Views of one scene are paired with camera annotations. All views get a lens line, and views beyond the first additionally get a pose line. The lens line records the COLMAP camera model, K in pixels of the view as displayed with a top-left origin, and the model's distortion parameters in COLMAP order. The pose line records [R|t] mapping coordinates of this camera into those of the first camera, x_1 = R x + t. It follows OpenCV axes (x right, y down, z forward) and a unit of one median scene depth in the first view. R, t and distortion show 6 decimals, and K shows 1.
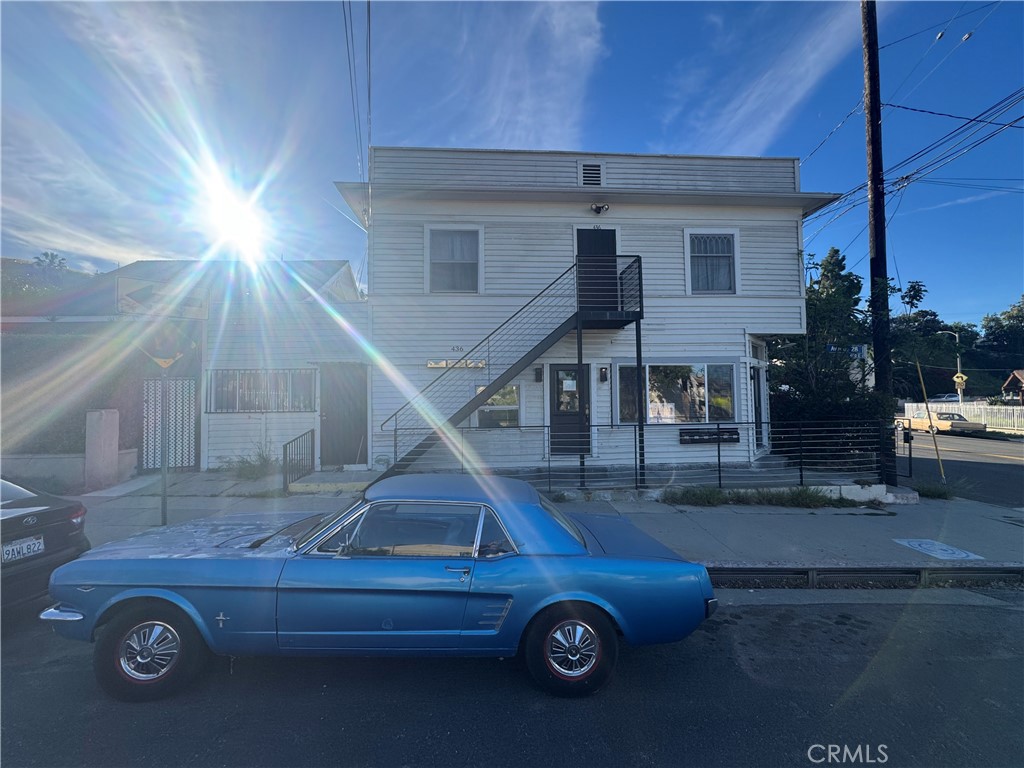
lens RADIAL K [[413.3, 0, 516.3], [0, 413.3, 382.5], [0, 0, 1]] dist [-0.002119, -0.000255]
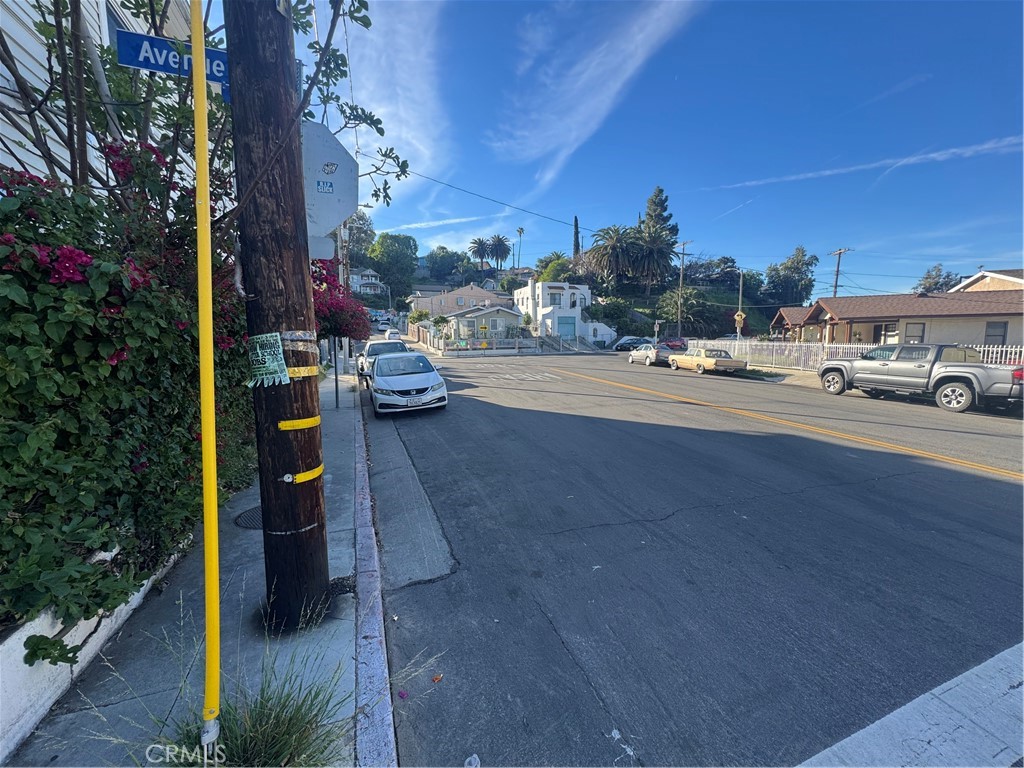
lens RADIAL K [[413.3, 0, 510.1], [0, 413.3, 385.7], [0, 0, 1]] dist [-0.002119, -0.000255]
pose [[0.955606, -0.029896, 0.293126, 0.261008], [-0.014184, 0.989018, 0.147112, 0.019070], [-0.294305, -0.144739, 0.944688, 0.202691]]
